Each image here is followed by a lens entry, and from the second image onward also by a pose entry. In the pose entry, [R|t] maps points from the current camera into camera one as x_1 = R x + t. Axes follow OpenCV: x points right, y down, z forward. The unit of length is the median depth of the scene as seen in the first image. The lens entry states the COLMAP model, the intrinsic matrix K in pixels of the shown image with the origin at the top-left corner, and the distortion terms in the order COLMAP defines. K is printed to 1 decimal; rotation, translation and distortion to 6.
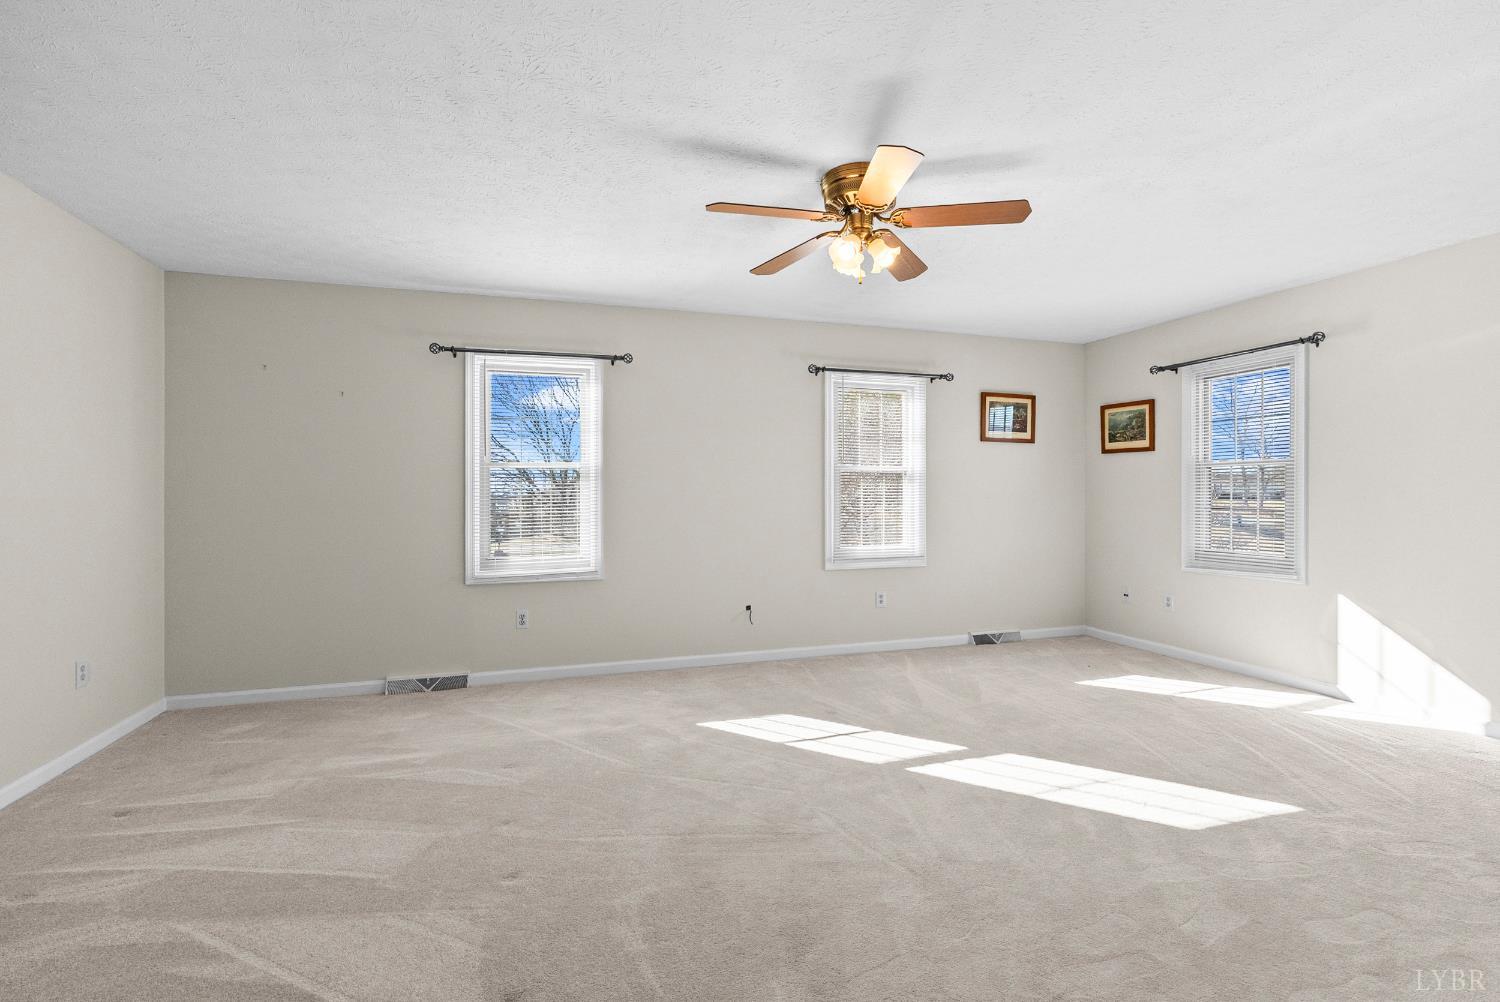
lens RADIAL K [[651.0, 0, 740.1], [0, 651.0, 493.4], [0, 0, 1]] dist [0.002205, 0.000235]
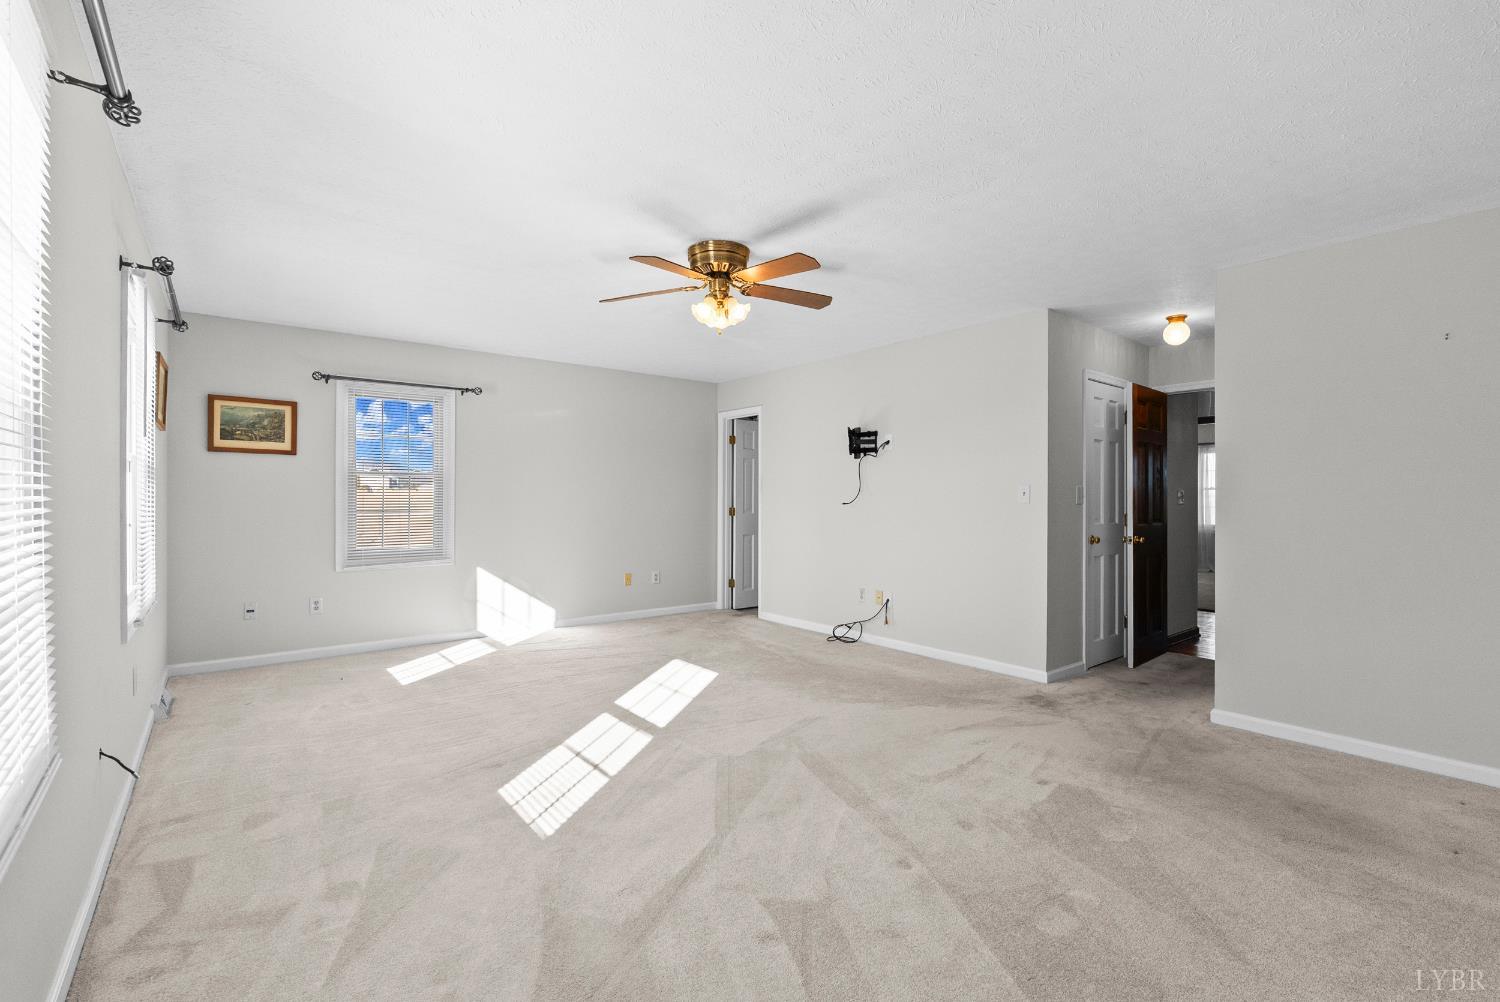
lens RADIAL K [[663.2, 0, 743.7], [0, 663.2, 502.7], [0, 0, 1]] dist [-0.002976, -0.000035]
pose [[-0.315178, -0.006351, 0.949011, -0.577076], [-0.002296, 0.999980, 0.005929, -0.001327], [-0.949030, -0.000311, -0.315187, 0.747643]]
